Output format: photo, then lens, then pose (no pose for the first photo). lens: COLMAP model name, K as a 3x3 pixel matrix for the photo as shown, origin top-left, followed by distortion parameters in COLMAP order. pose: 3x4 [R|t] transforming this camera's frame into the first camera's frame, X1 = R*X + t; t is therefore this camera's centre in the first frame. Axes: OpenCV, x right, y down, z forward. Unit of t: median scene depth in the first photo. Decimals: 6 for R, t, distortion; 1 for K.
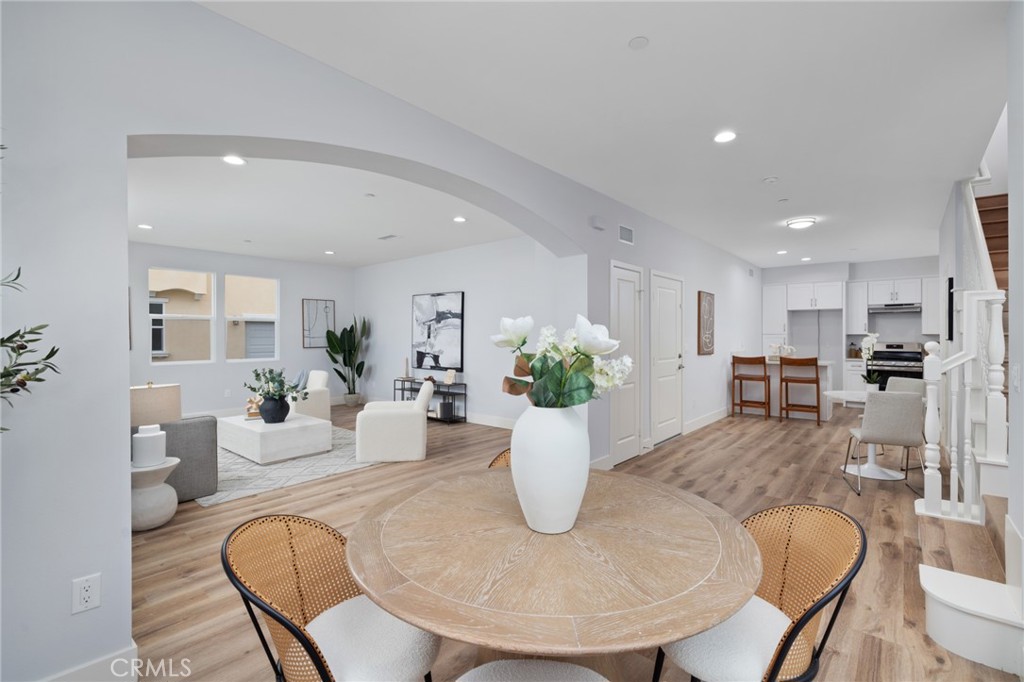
lens RADIAL K [[455.5, 0, 520.7], [0, 455.5, 337.1], [0, 0, 1]] dist [-0.000192, -0.000016]
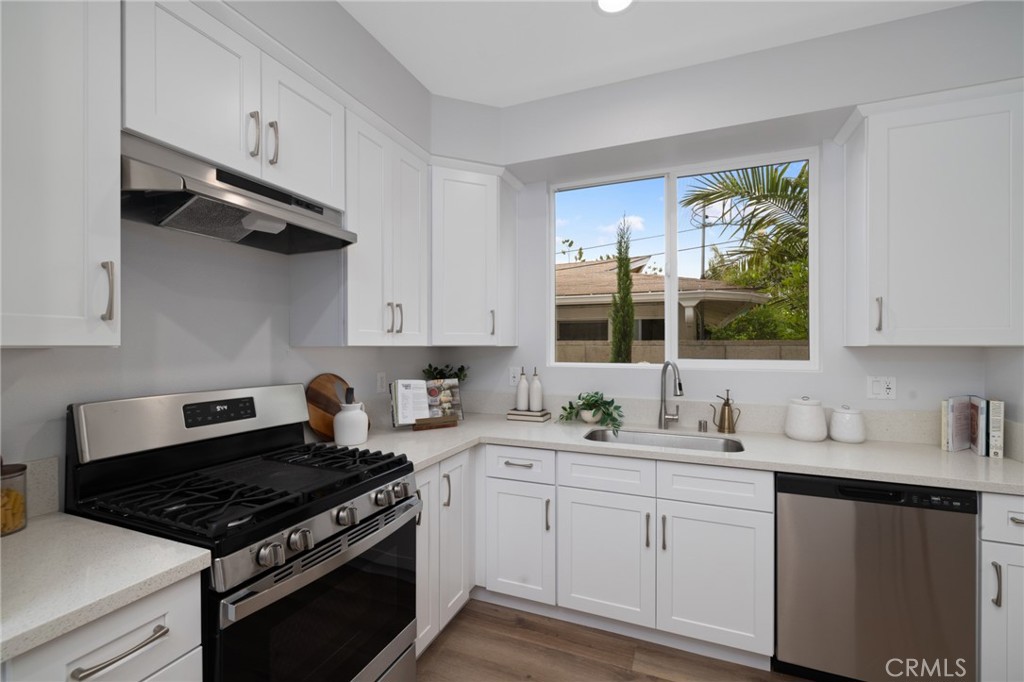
lens RADIAL K [[434.7, 0, 513.5], [0, 434.7, 347.3], [0, 0, 1]] dist [0.003502, 0.000027]
pose [[-0.308238, -0.004552, 0.951298, 0.604538], [0.006427, 0.999956, 0.006867, -0.006173], [-0.951287, 0.008231, -0.308195, 0.929164]]
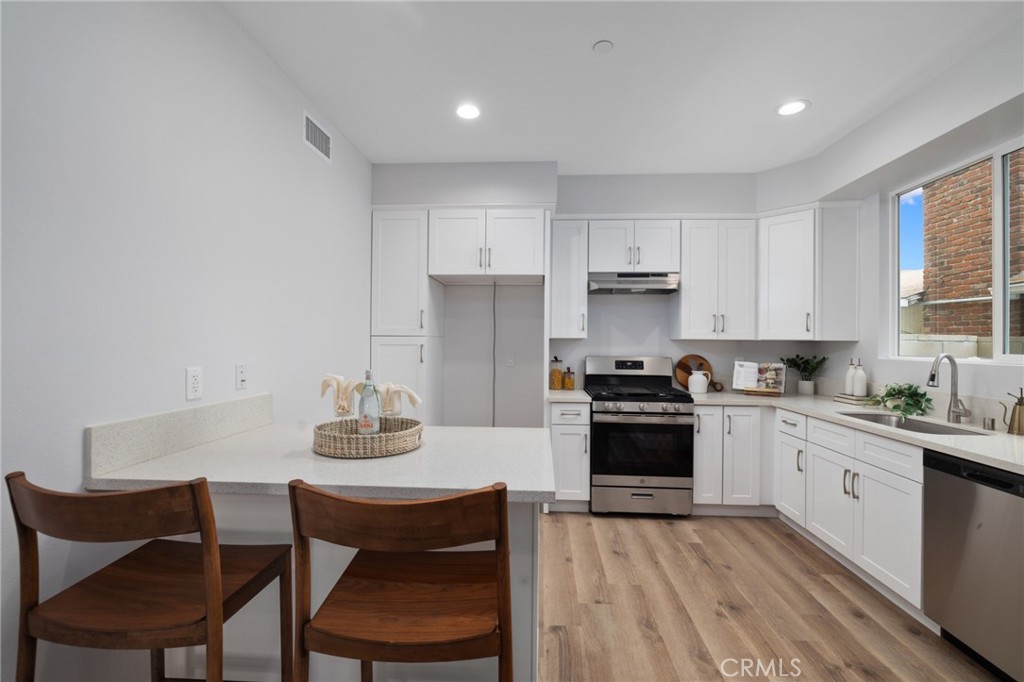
lens RADIAL K [[455.5, 0, 513.8], [0, 455.5, 342.3], [0, 0, 1]] dist [-0.000192, -0.000016]
pose [[0.800500, 0.007670, 0.599284, 0.437936], [-0.006556, 0.999970, -0.004042, -0.000004], [-0.599297, -0.000693, 0.800526, 0.686509]]
